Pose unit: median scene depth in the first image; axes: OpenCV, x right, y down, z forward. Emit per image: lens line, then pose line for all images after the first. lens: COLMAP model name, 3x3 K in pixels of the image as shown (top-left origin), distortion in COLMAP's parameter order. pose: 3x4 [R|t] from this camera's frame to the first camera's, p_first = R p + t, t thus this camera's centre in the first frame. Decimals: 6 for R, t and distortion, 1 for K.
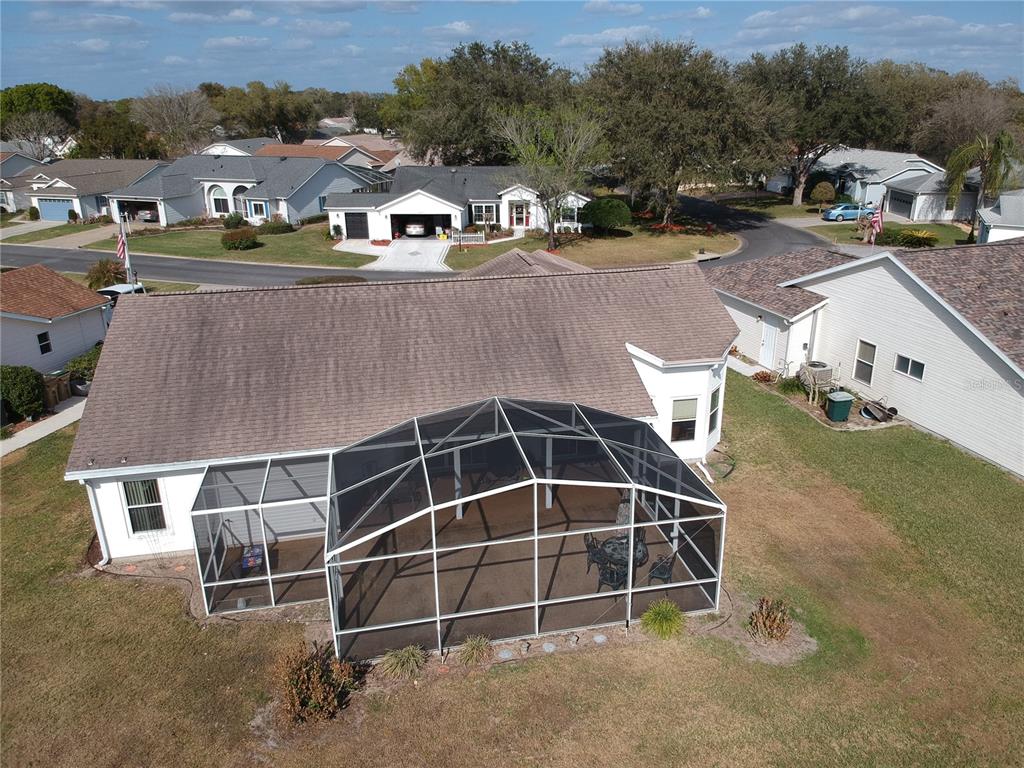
lens RADIAL K [[751.6, 0, 525.5], [0, 751.6, 381.0], [0, 0, 1]] dist [0.086163, -0.159758]
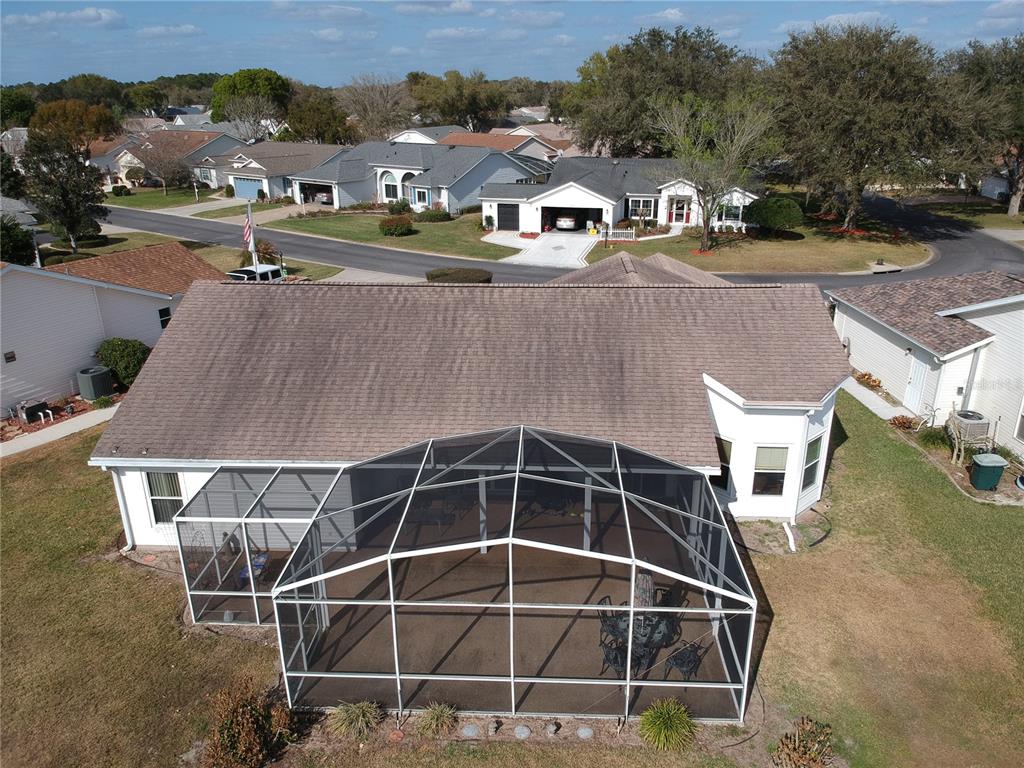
lens RADIAL K [[751.6, 0, 525.5], [0, 751.6, 381.0], [0, 0, 1]] dist [0.086163, -0.159758]
pose [[0.968179, 0.093798, -0.232018, 0.117085], [-0.090952, 0.995591, 0.022956, -0.036908], [0.233148, -0.001123, 0.972441, 0.101823]]
